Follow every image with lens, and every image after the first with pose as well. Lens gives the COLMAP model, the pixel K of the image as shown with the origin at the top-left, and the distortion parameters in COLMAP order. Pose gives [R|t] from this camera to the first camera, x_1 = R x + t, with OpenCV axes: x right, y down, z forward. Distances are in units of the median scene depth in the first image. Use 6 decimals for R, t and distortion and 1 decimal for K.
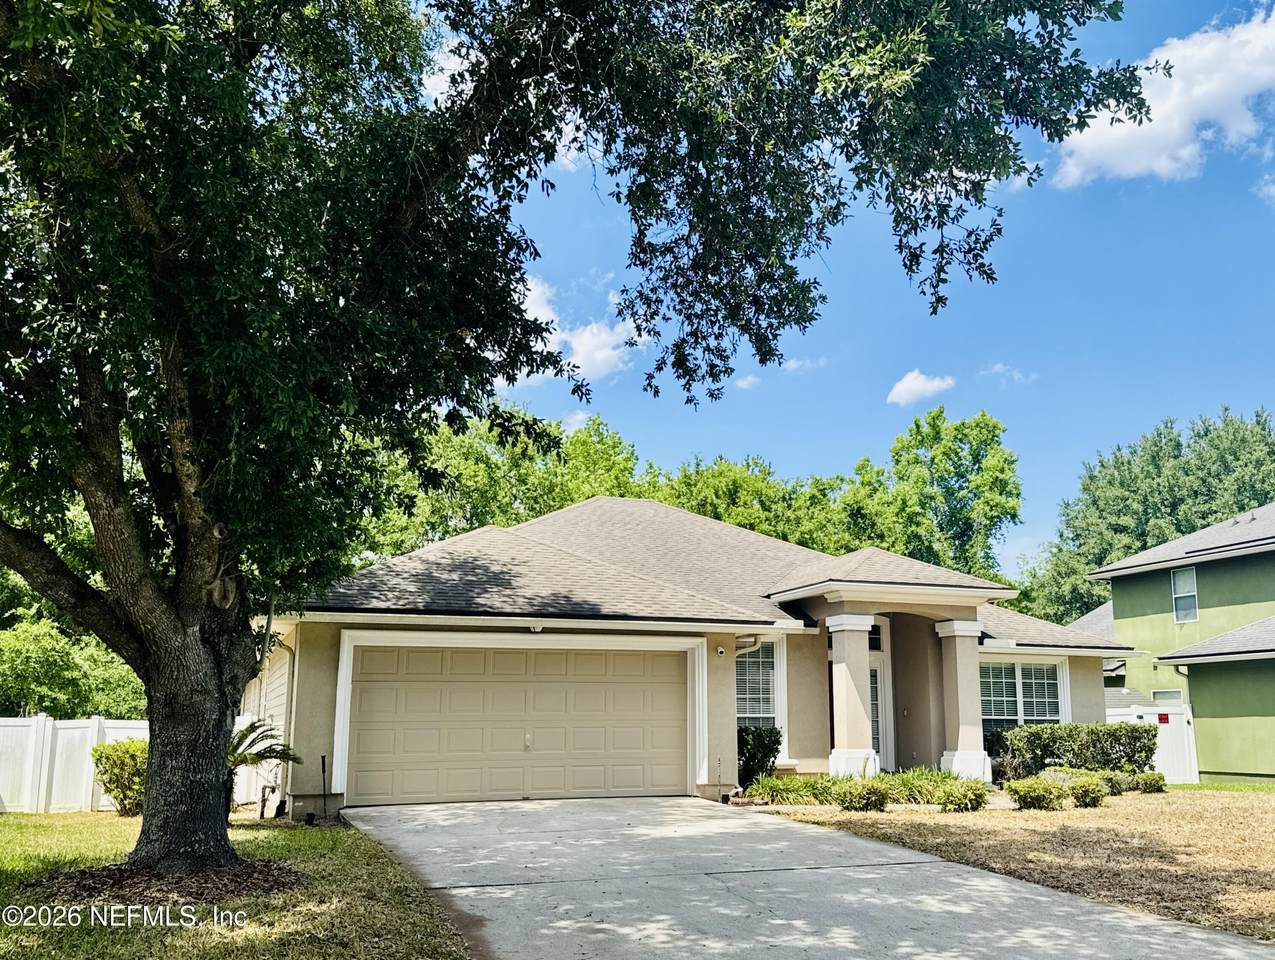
lens RADIAL K [[1207.5, 0, 637.5], [0, 1207.5, 480.0], [0, 0, 1]] dist [-0.003930, -0.005169]
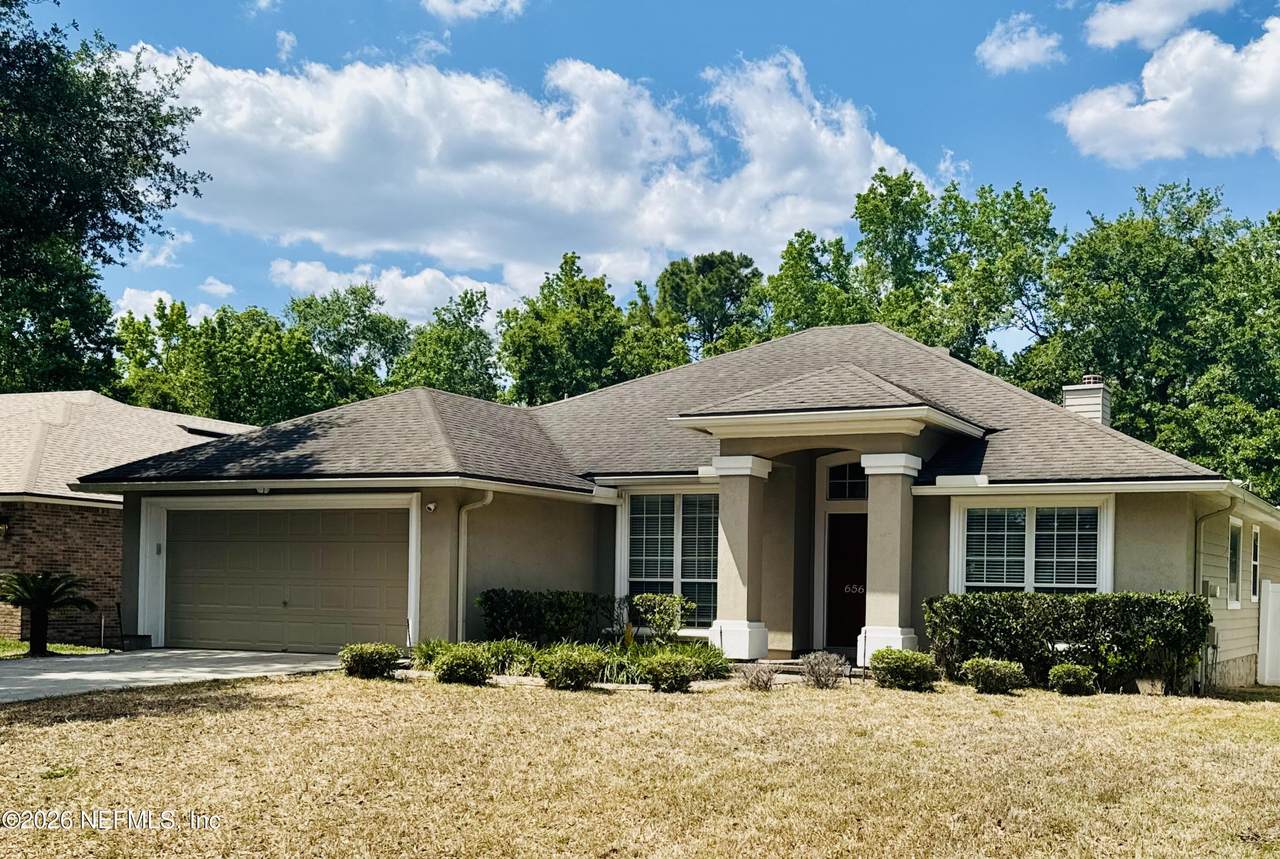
lens RADIAL K [[1448.3, 0, 640.0], [0, 1448.3, 429.5], [0, 0, 1]] dist [-0.238231, -0.000584]
pose [[0.696936, -0.071895, -0.713520, 0.751940], [0.124036, 0.992051, 0.021192, 0.062461], [0.706325, -0.103271, 0.700314, 0.274487]]
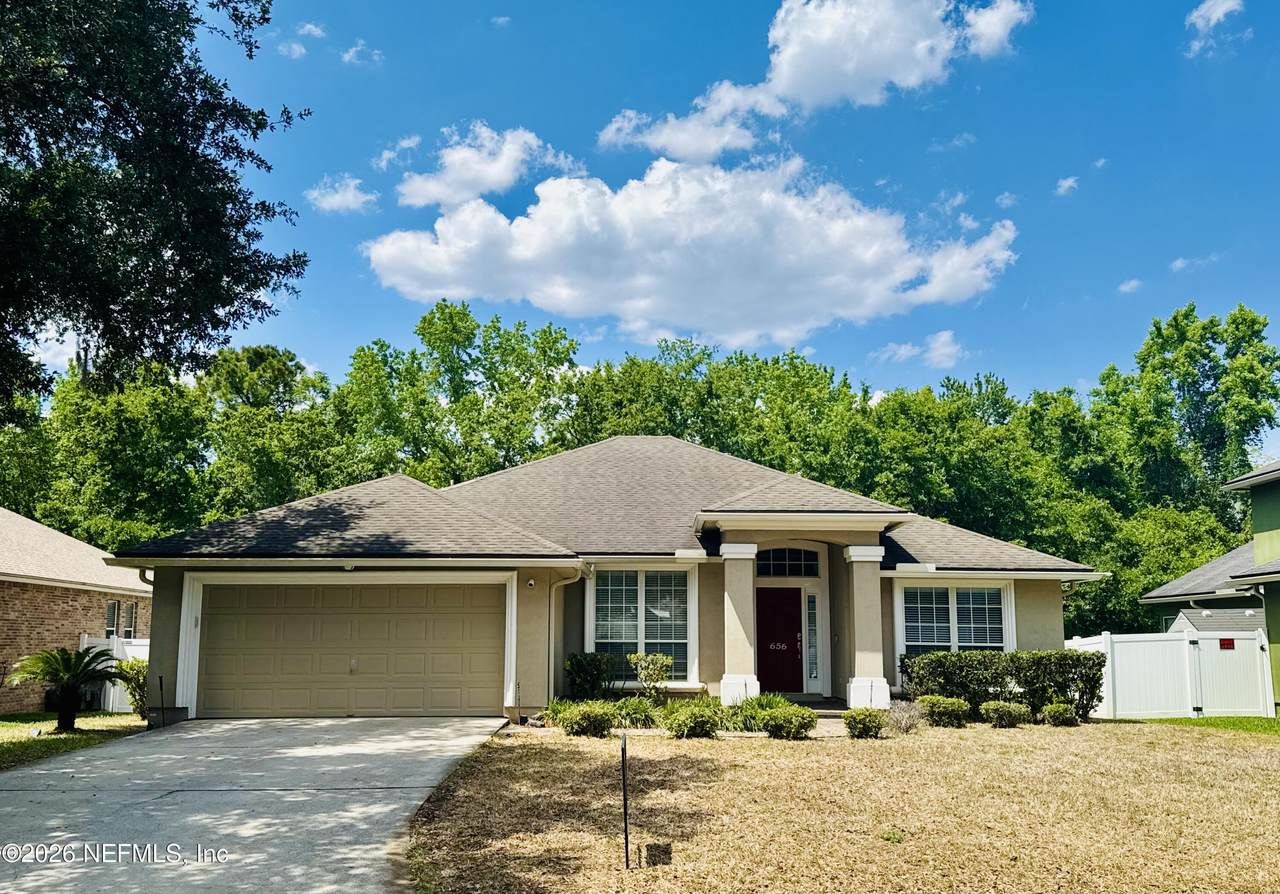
lens RADIAL K [[1161.5, 0, 640.0], [0, 1161.5, 447.0], [0, 0, 1]] dist [0.003630, -0.001001]
pose [[0.943042, -0.054328, -0.328208, 0.393392], [0.064800, 0.997676, 0.021045, 0.004992], [0.326302, -0.041114, 0.944371, 0.052708]]
